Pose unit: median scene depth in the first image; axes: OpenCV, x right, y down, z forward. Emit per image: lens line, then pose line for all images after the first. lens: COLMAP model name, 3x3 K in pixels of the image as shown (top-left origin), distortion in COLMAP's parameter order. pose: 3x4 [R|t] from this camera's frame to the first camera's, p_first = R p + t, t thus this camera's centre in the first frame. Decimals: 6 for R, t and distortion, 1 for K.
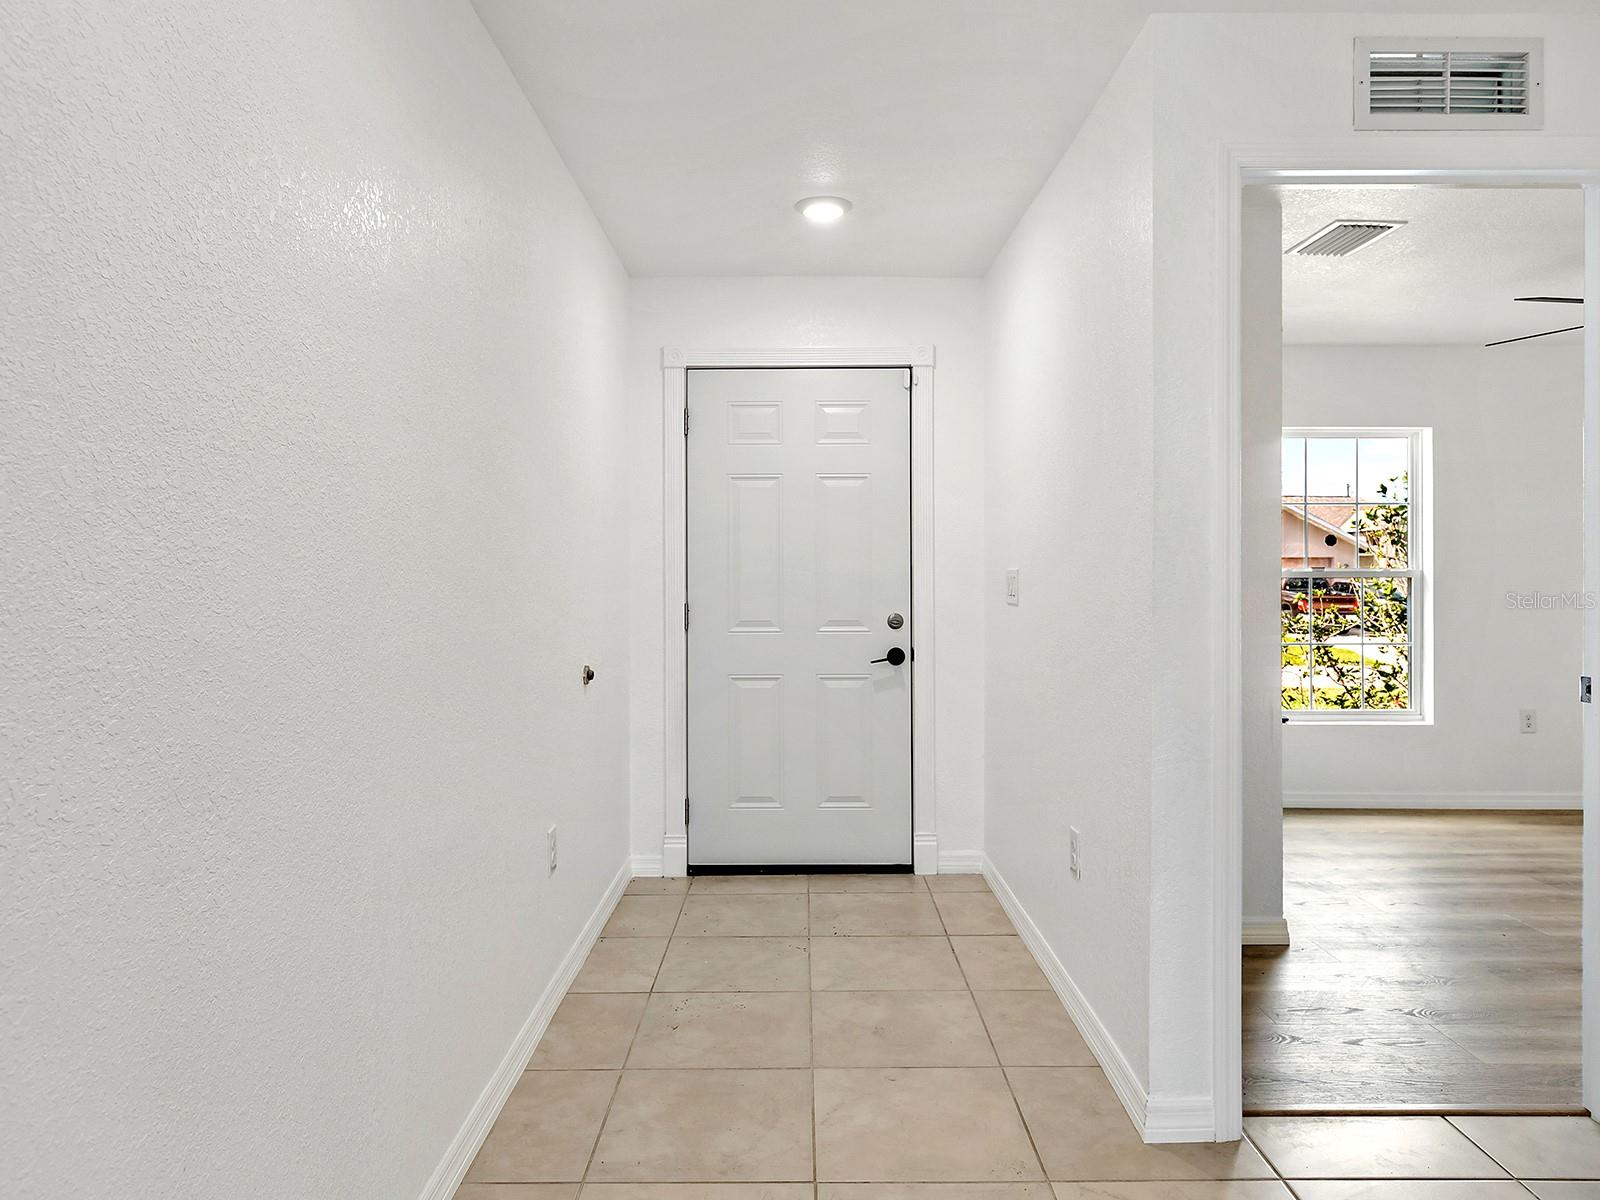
lens RADIAL K [[999.1, 0, 807.2], [0, 999.1, 586.1], [0, 0, 1]] dist [0.002018, 0.000677]
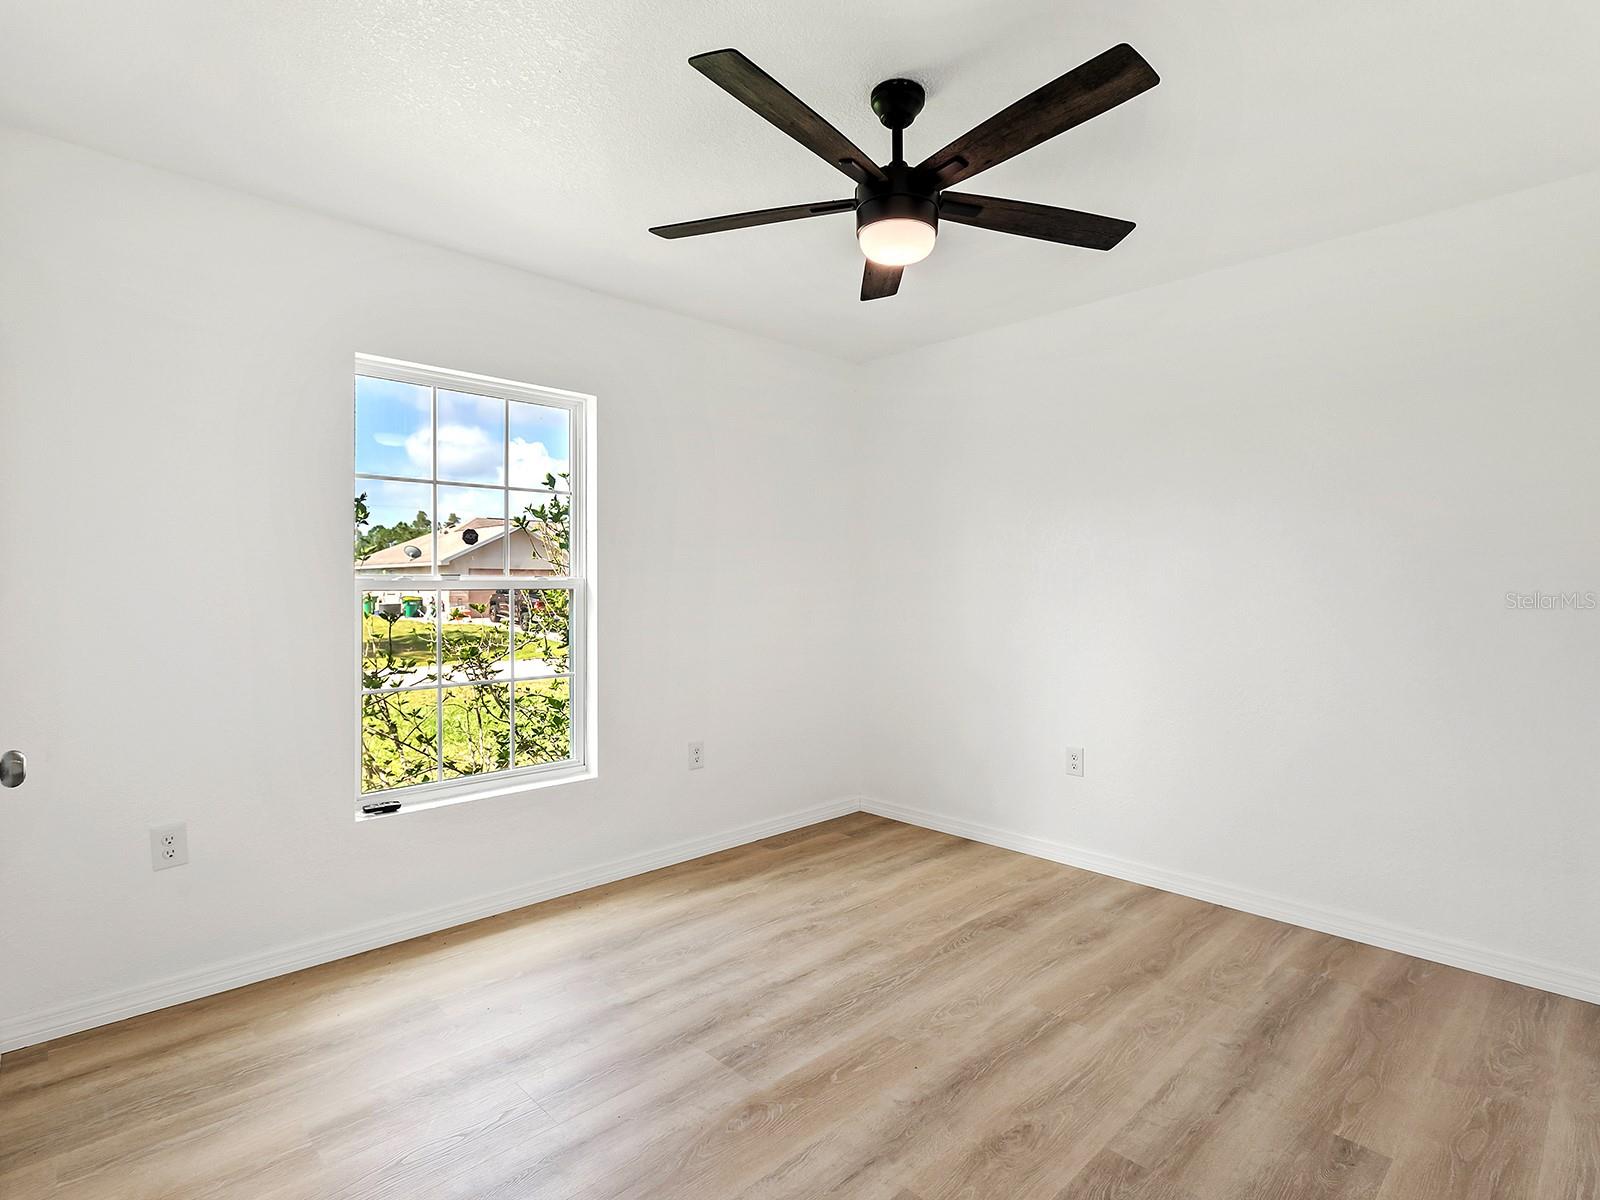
lens RADIAL K [[819.9, 0, 804.4], [0, 819.9, 593.0], [0, 0, 1]] dist [0.000589, 0.000162]
pose [[0.719361, -0.003102, 0.694630, 0.294883], [-0.001694, 0.999979, 0.006220, -0.009948], [-0.694634, -0.005651, 0.719341, 0.424175]]
